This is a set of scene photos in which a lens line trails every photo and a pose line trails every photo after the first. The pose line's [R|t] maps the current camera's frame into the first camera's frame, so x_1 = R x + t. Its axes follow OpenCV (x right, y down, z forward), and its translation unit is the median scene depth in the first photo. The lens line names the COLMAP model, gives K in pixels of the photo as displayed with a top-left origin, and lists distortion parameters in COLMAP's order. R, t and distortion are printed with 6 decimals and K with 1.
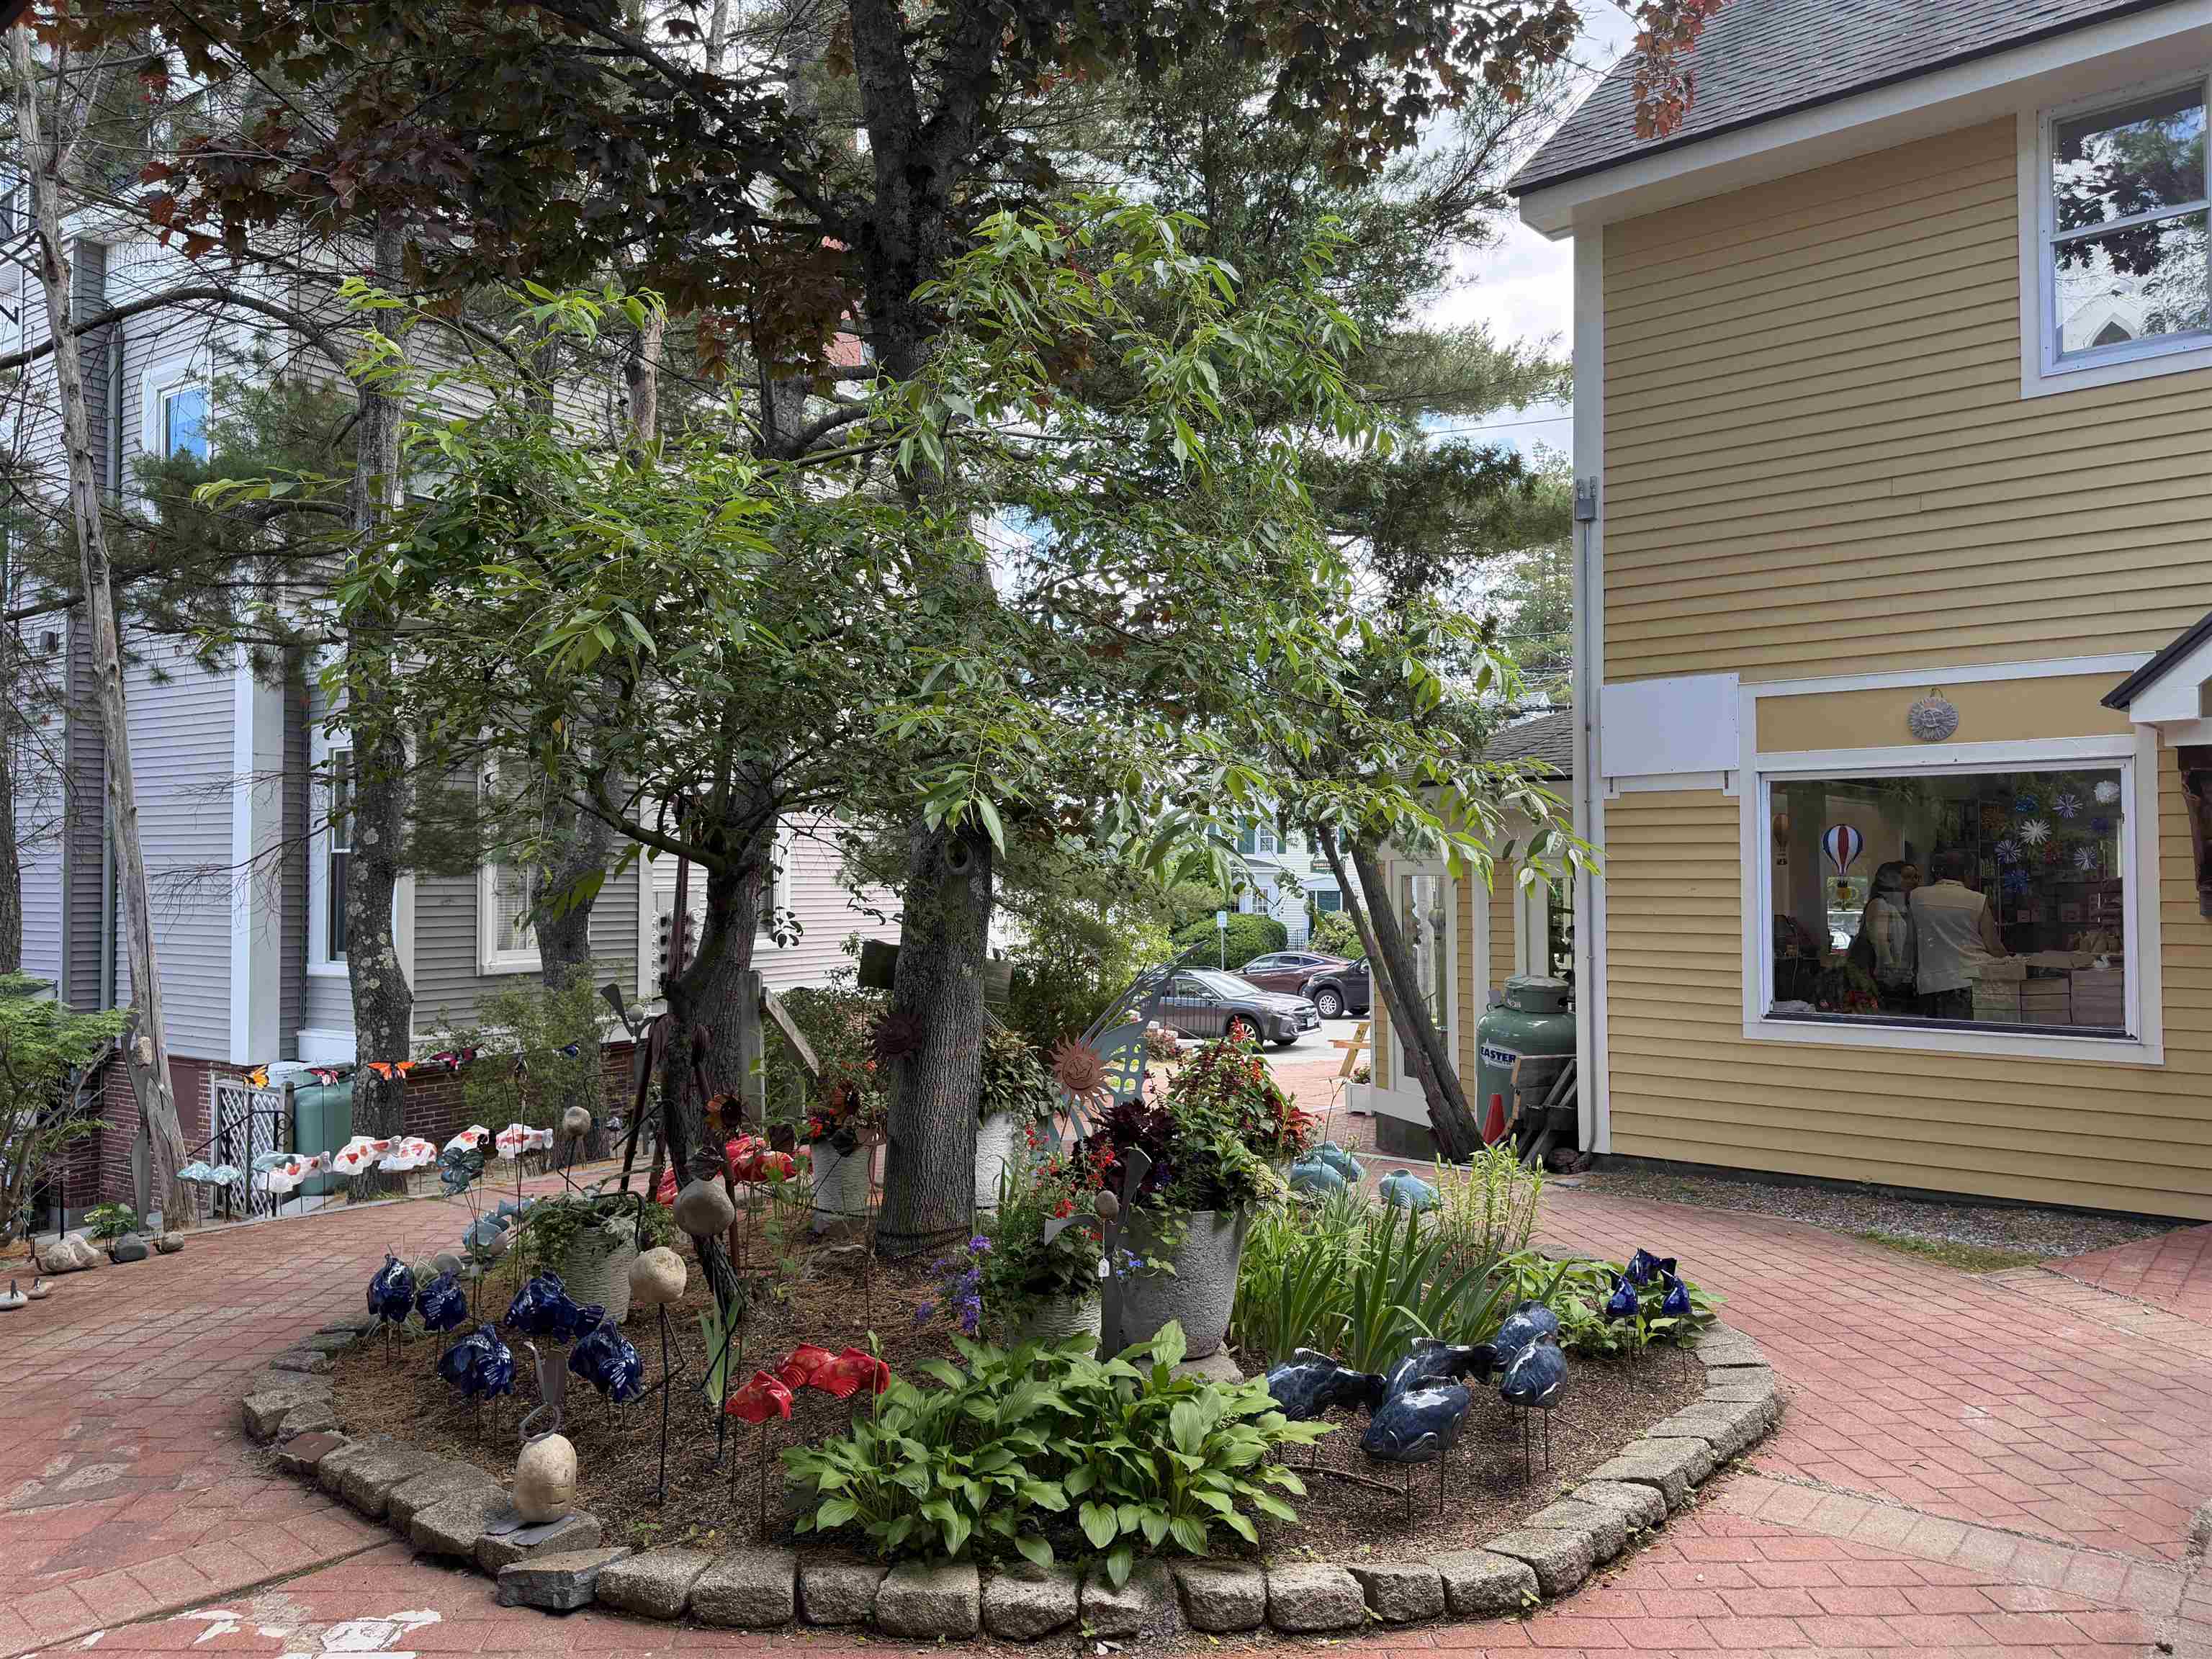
lens RADIAL K [[1570.7, 0, 1106.2], [0, 1570.7, 833.1], [0, 0, 1]] dist [0.002055, -0.003259]
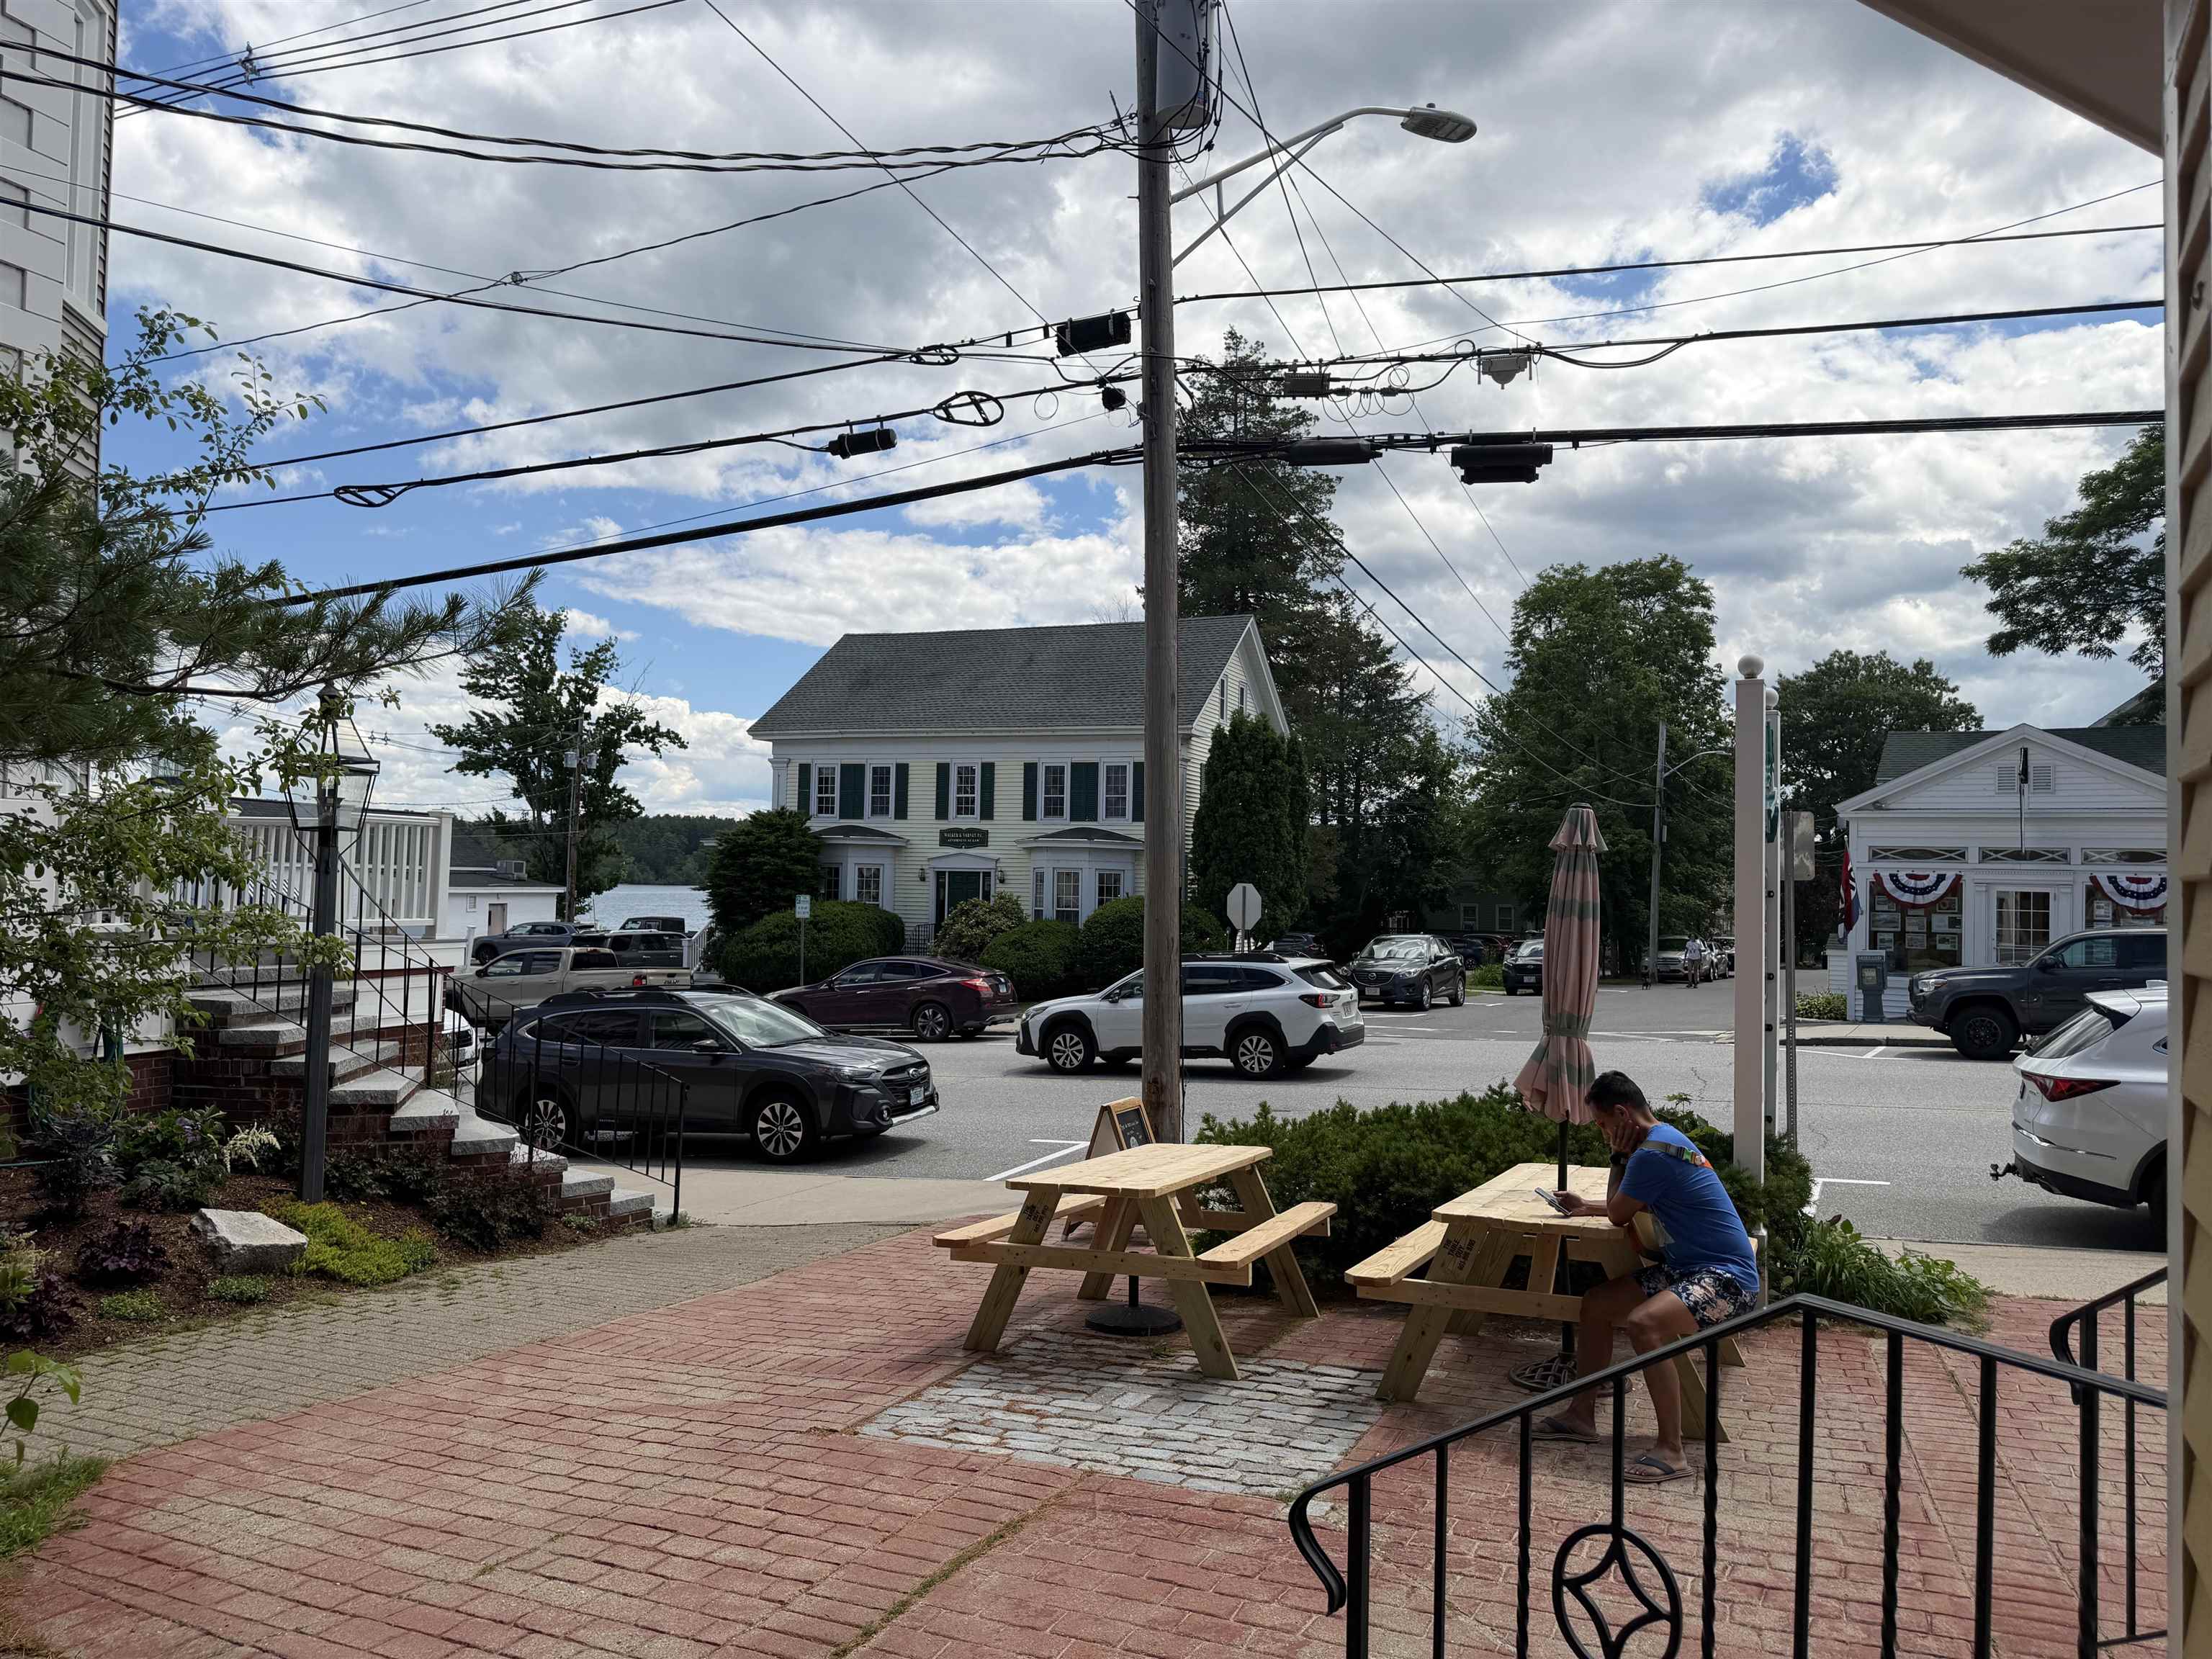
lens RADIAL K [[1570.7, 0, 1102.9], [0, 1570.7, 831.6], [0, 0, 1]] dist [0.002055, -0.003259]
pose [[0.974587, 0.024373, 0.222678, 0.053568], [-0.023694, 0.999703, -0.005722, 0.026472], [-0.222751, 0.000300, 0.974875, 0.356646]]
